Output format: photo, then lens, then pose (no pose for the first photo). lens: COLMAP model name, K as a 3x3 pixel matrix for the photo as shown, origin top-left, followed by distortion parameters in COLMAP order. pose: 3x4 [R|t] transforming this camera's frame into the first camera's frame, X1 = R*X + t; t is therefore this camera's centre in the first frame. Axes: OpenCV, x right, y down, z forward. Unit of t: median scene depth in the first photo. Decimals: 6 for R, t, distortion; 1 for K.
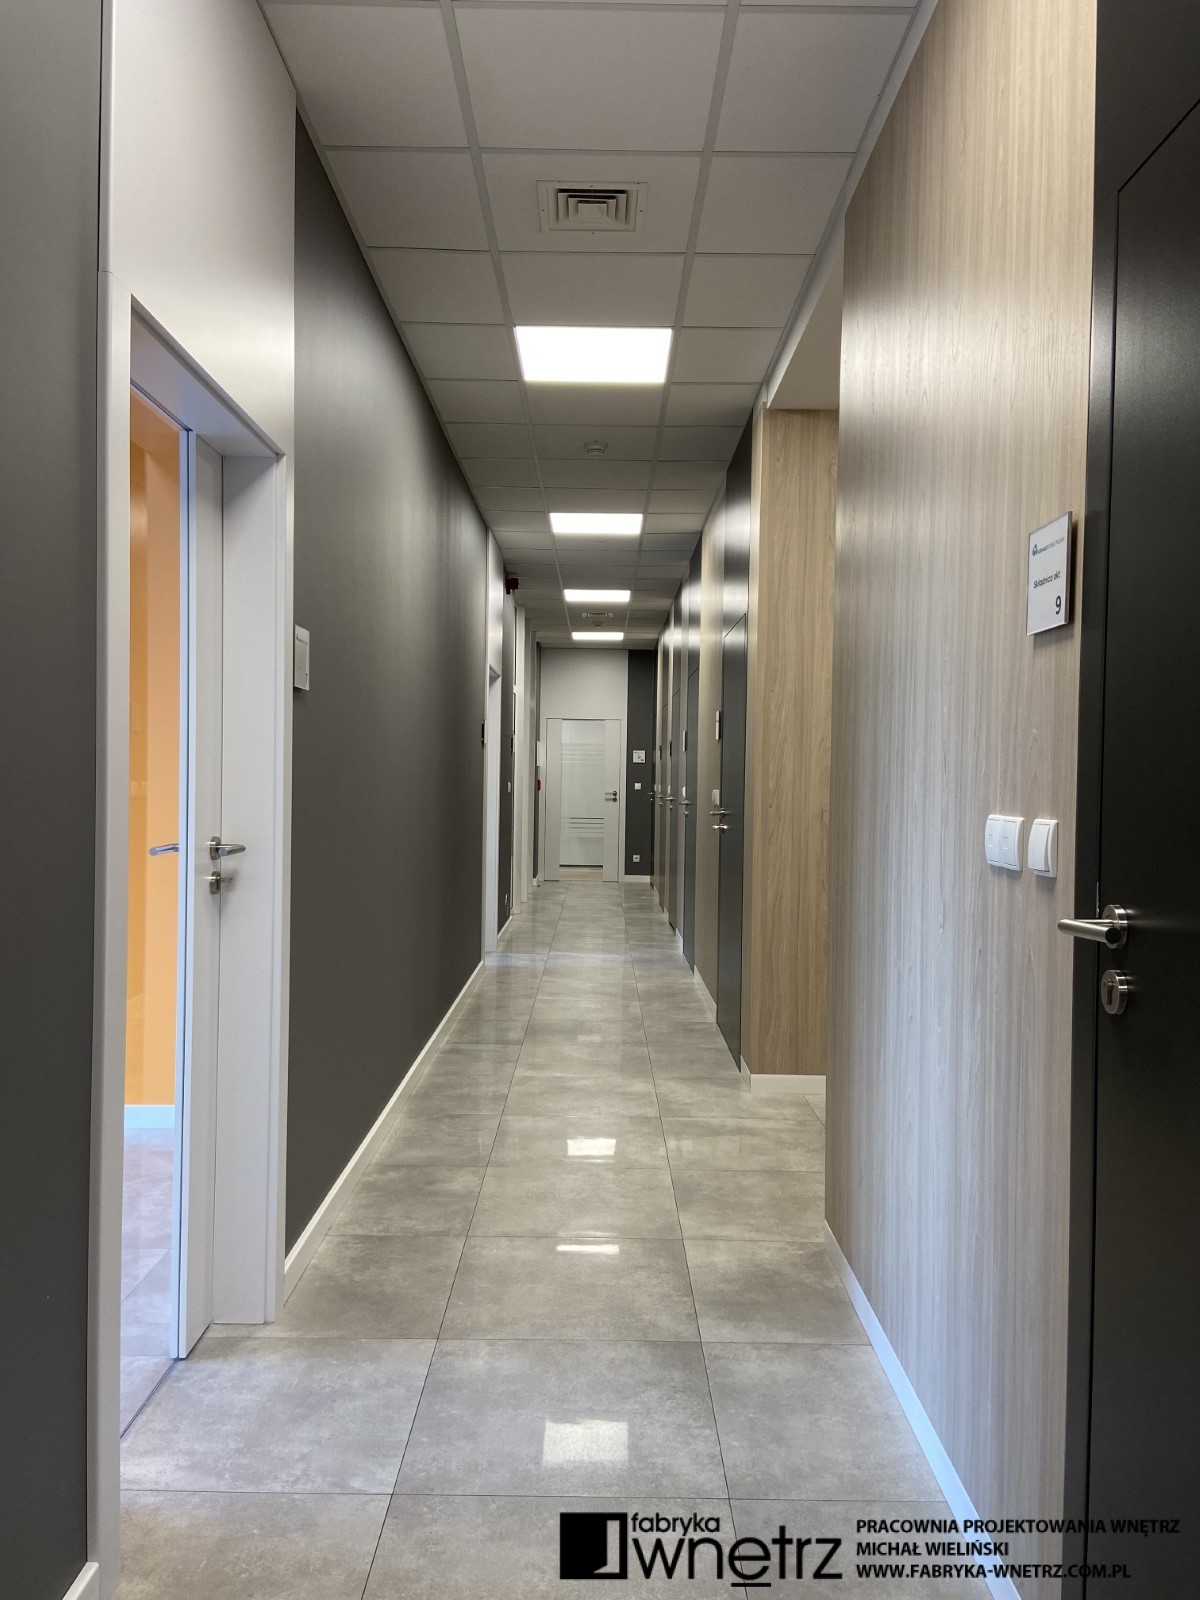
lens RADIAL K [[1215.0, 0, 598.3], [0, 1215.0, 800.2], [0, 0, 1]] dist [0.040070, -0.031049]
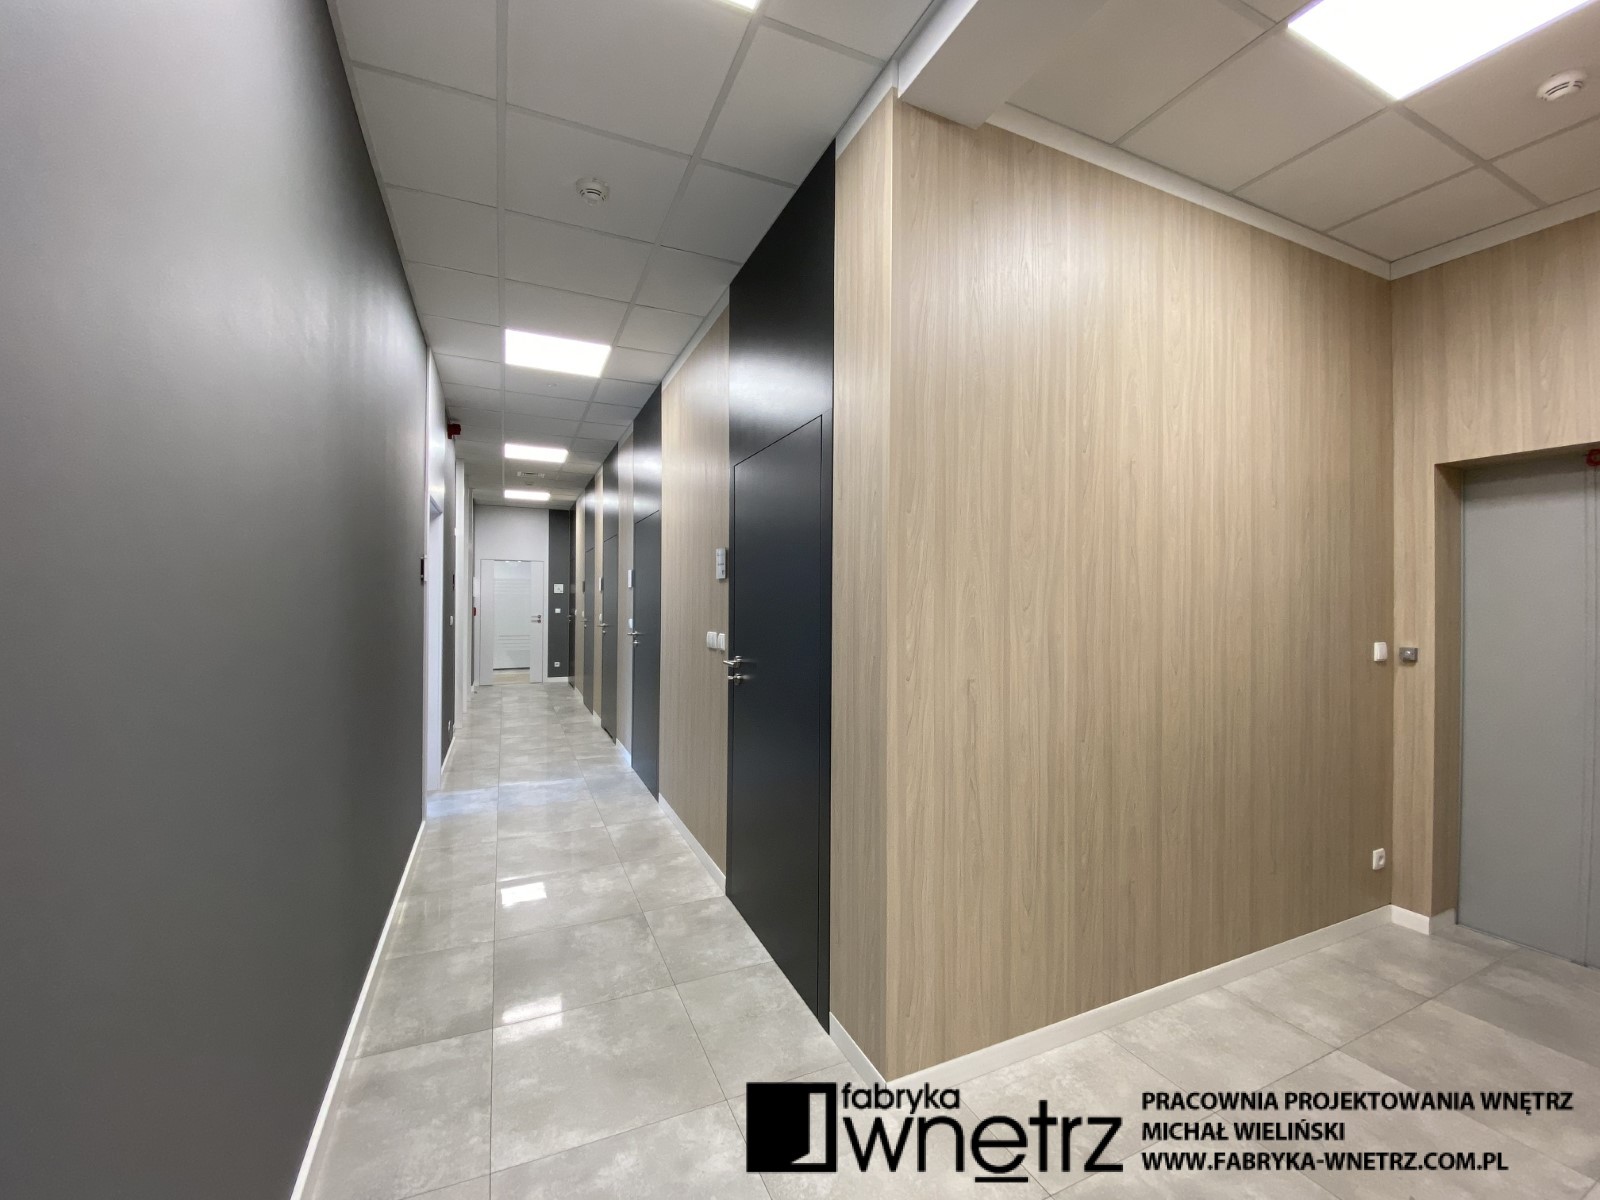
lens RADIAL K [[652.8, 0, 815.2], [0, 652.8, 599.8], [0, 0, 1]] dist [-0.003158, -0.008067]
pose [[0.903150, -0.008229, 0.429245, -0.031200], [0.014252, 0.999840, -0.010819, -0.018456], [-0.429087, 0.015889, 0.903123, 0.350790]]
